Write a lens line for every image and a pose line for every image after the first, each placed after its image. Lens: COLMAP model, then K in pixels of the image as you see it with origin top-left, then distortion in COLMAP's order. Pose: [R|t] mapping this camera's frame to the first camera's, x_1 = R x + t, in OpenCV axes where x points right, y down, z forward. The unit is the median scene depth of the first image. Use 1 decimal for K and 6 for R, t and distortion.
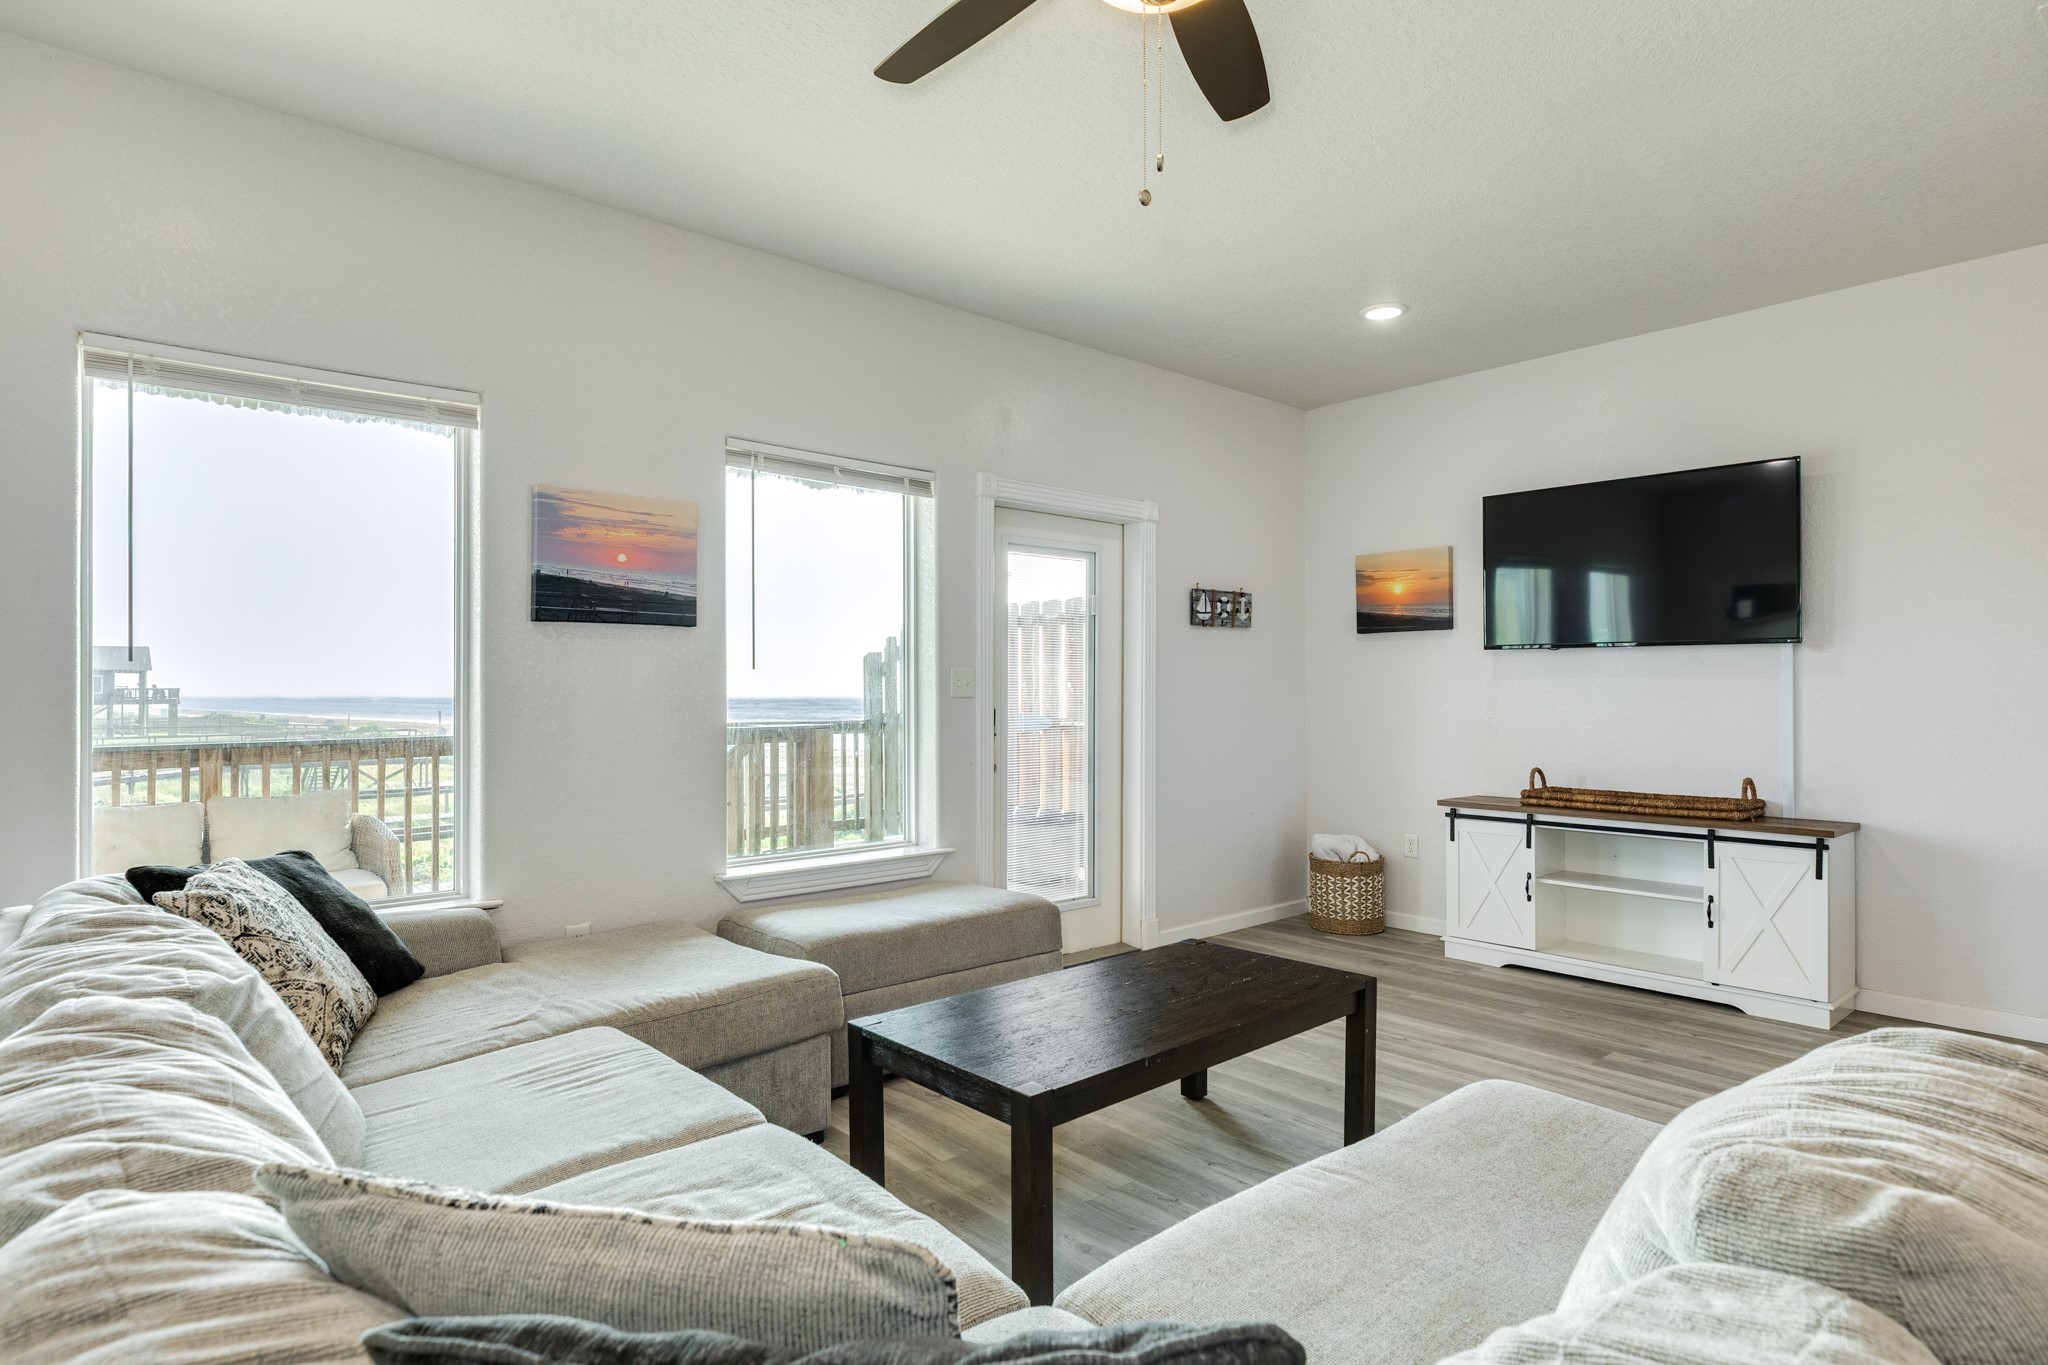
lens RADIAL K [[1031.8, 0, 1022.9], [0, 1031.8, 696.9], [0, 0, 1]] dist [-0.000283, 0.000026]
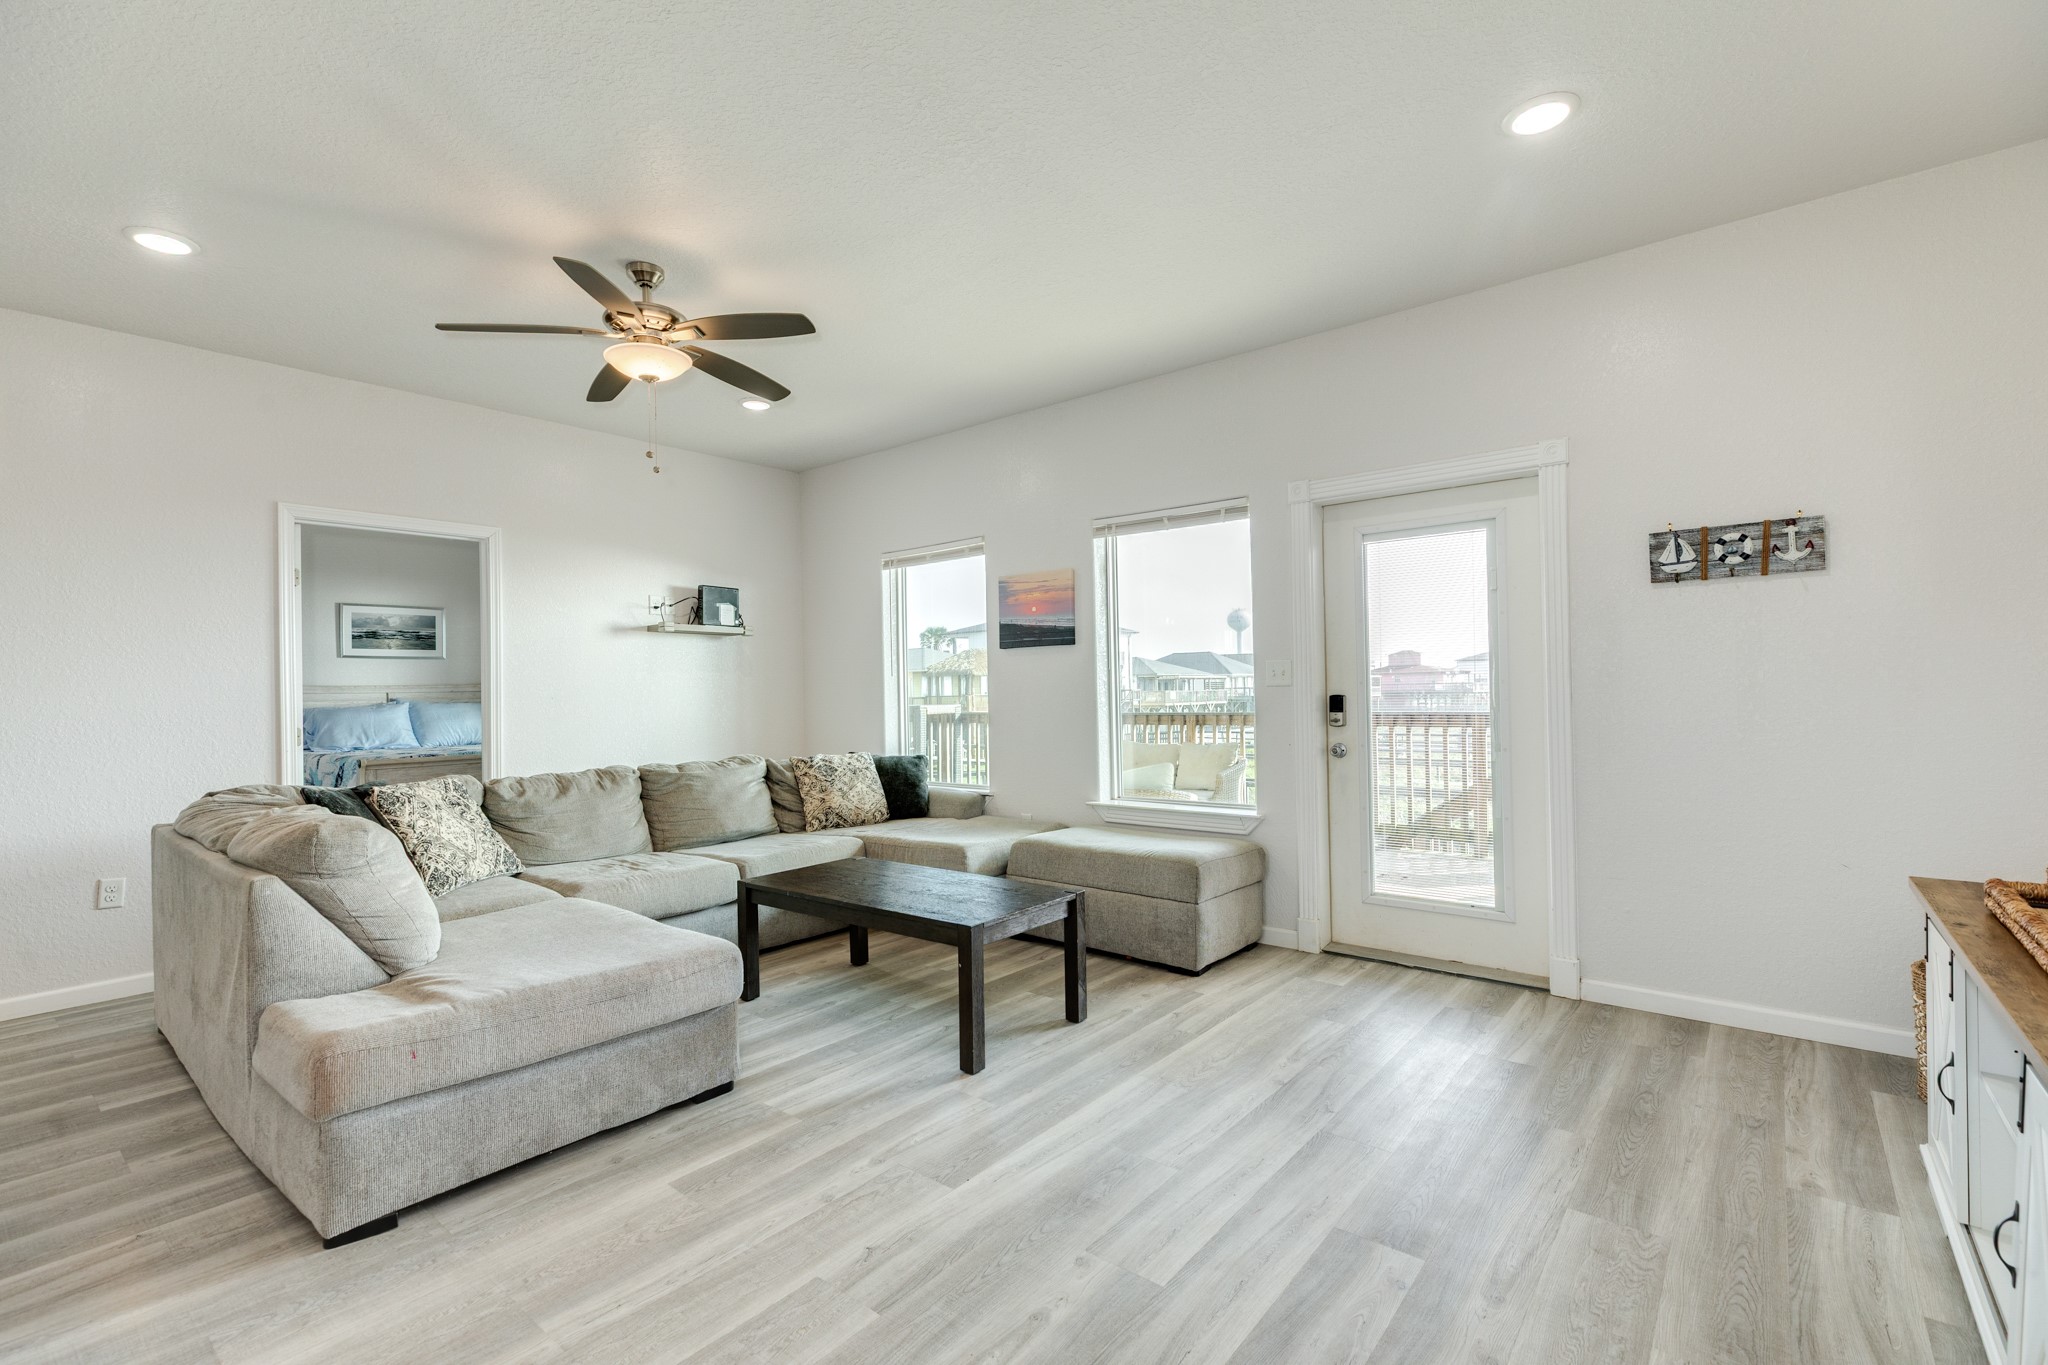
lens RADIAL K [[905.2, 0, 1024.0], [0, 905.2, 682.5], [0, 0, 1]] dist [0.002559, -0.000026]
pose [[0.183122, -0.000421, -0.983090, 0.951139], [0.017757, 0.999838, 0.002879, -0.012518], [0.982930, -0.017984, 0.183099, 0.593002]]
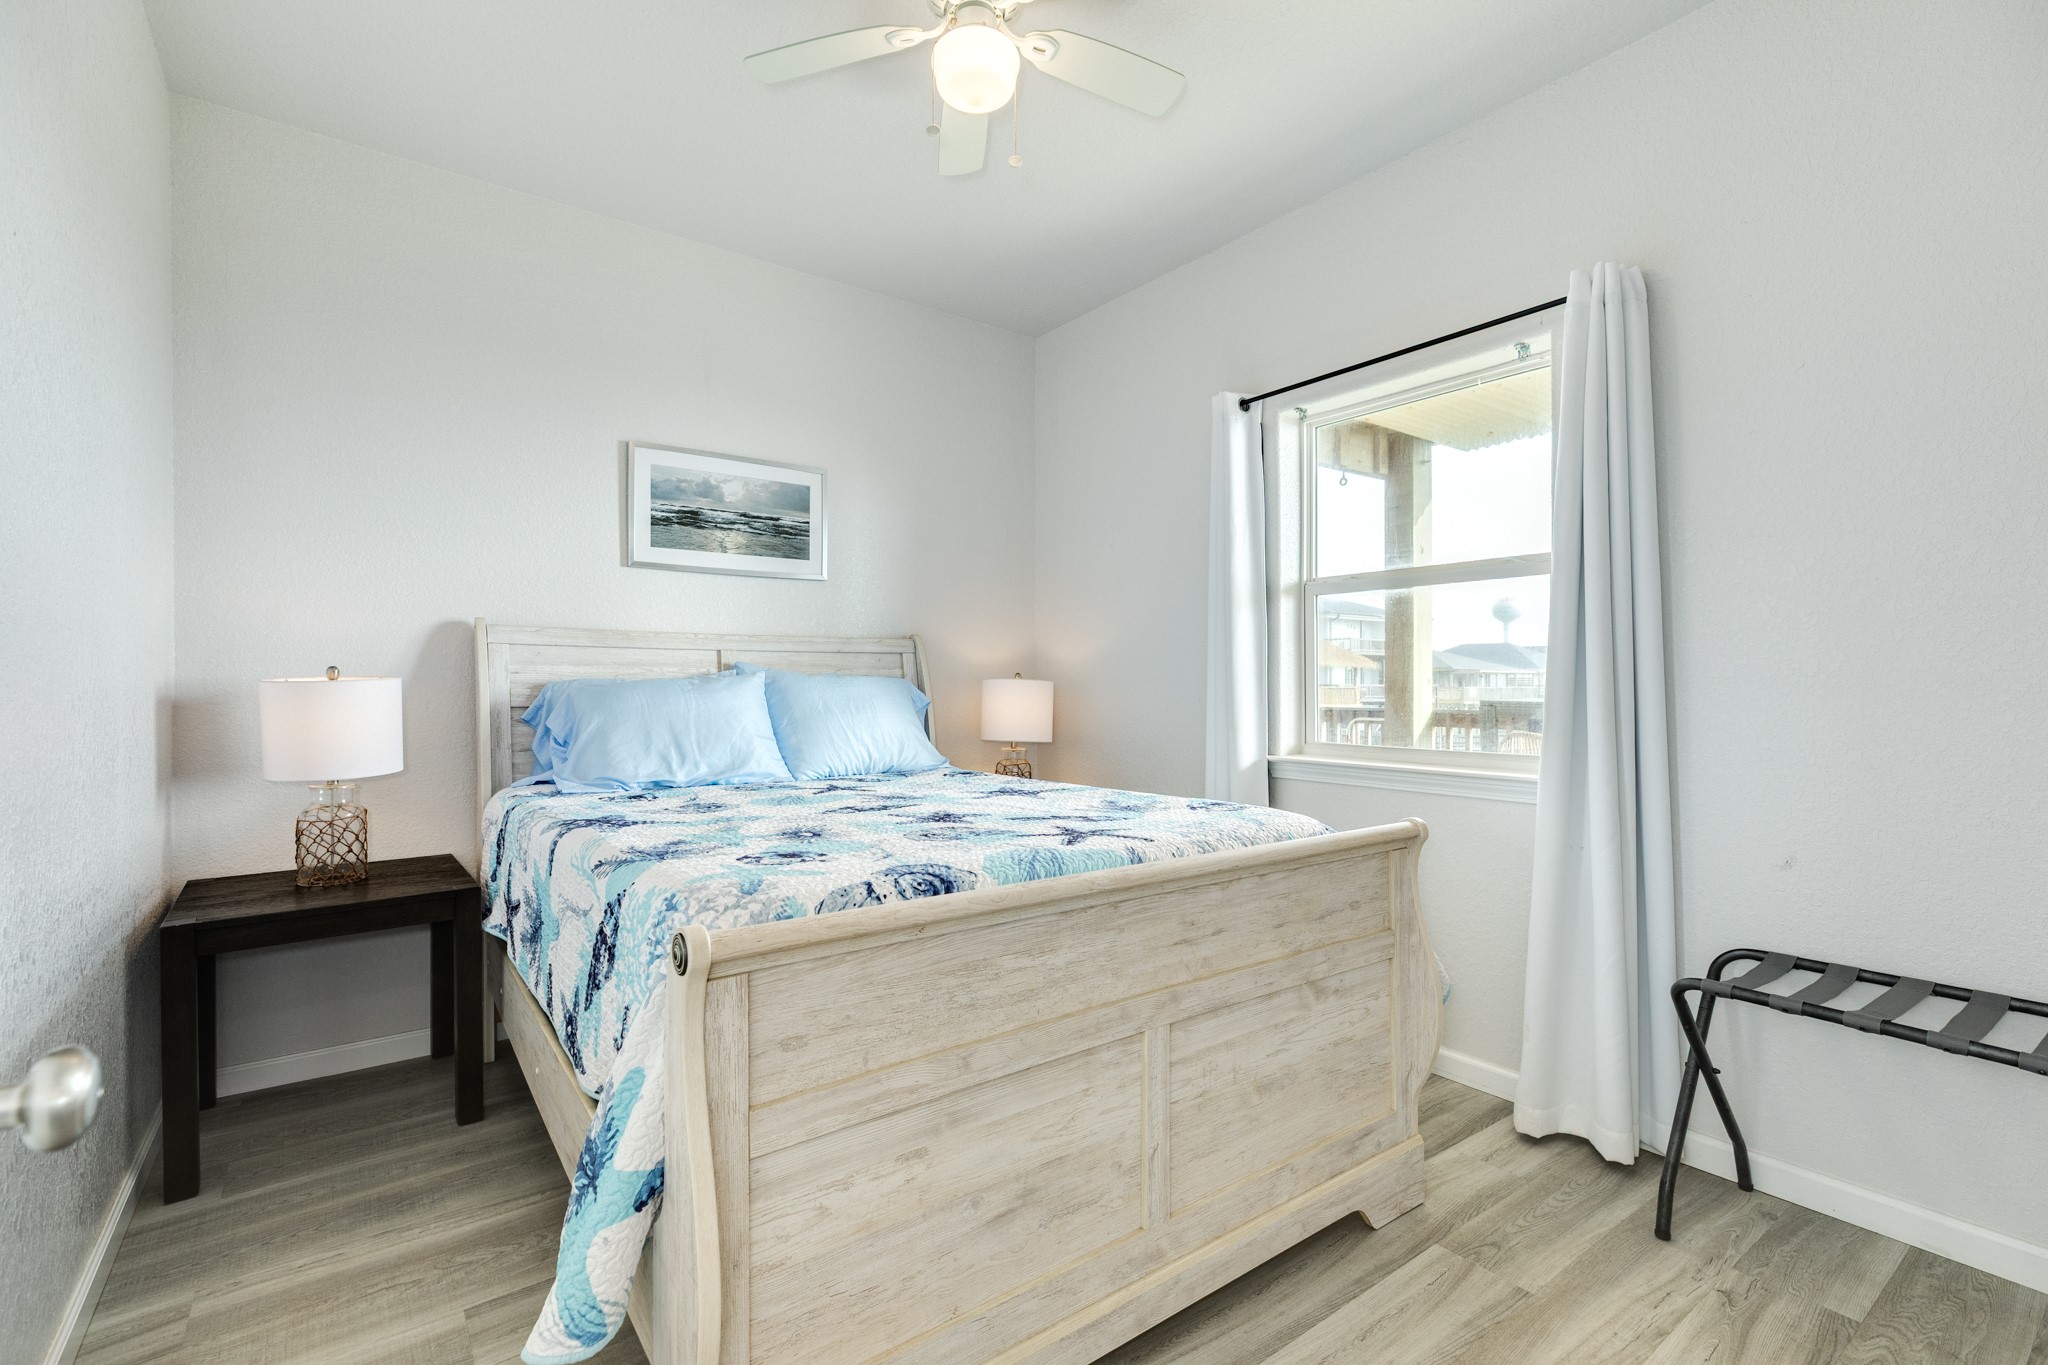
lens RADIAL K [[905.2, 0, 1024.0], [0, 905.2, 682.5], [0, 0, 1]] dist [0.002559, -0.000026]
pose [[-0.062711, 0.008859, -0.997992, 0.846508], [0.005363, 0.999949, 0.008539, -0.010254], [0.998017, -0.004817, -0.062756, 0.541979]]
